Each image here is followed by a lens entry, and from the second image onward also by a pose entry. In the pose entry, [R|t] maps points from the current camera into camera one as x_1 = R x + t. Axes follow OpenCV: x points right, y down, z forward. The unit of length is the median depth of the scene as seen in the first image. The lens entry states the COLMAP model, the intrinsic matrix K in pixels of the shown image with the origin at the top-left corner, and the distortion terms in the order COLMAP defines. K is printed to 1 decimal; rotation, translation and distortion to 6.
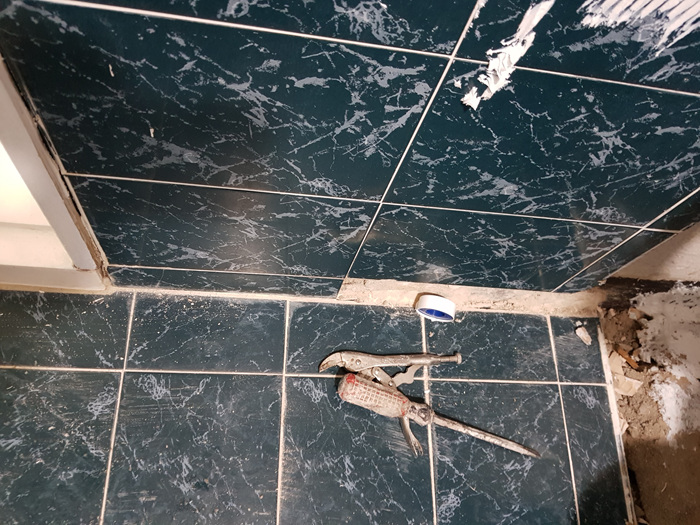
lens RADIAL K [[563.7, 0, 350.3], [0, 563.7, 262.2], [0, 0, 1]] dist [0.041447, -0.047961]
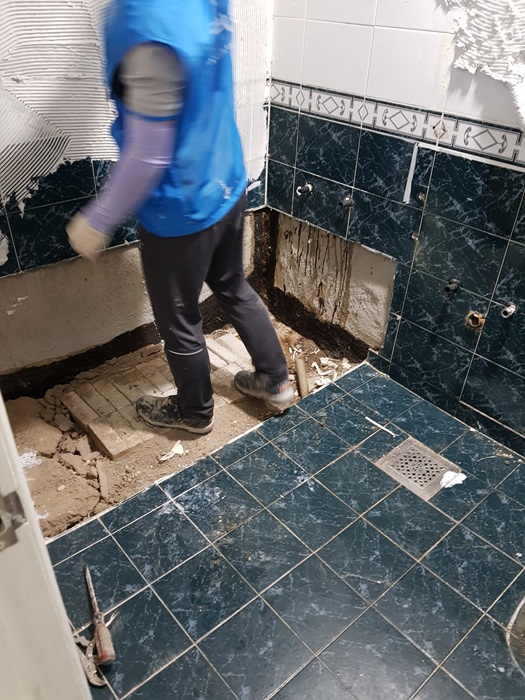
lens RADIAL K [[563.7, 0, 262.4], [0, 563.7, 349.8], [0, 0, 1]] dist [0.041447, -0.047961]
pose [[-0.629099, -0.603309, 0.490155, -0.582386], [0.617234, -0.004415, 0.786767, -0.846937], [-0.472500, 0.797495, 0.375160, -0.626385]]
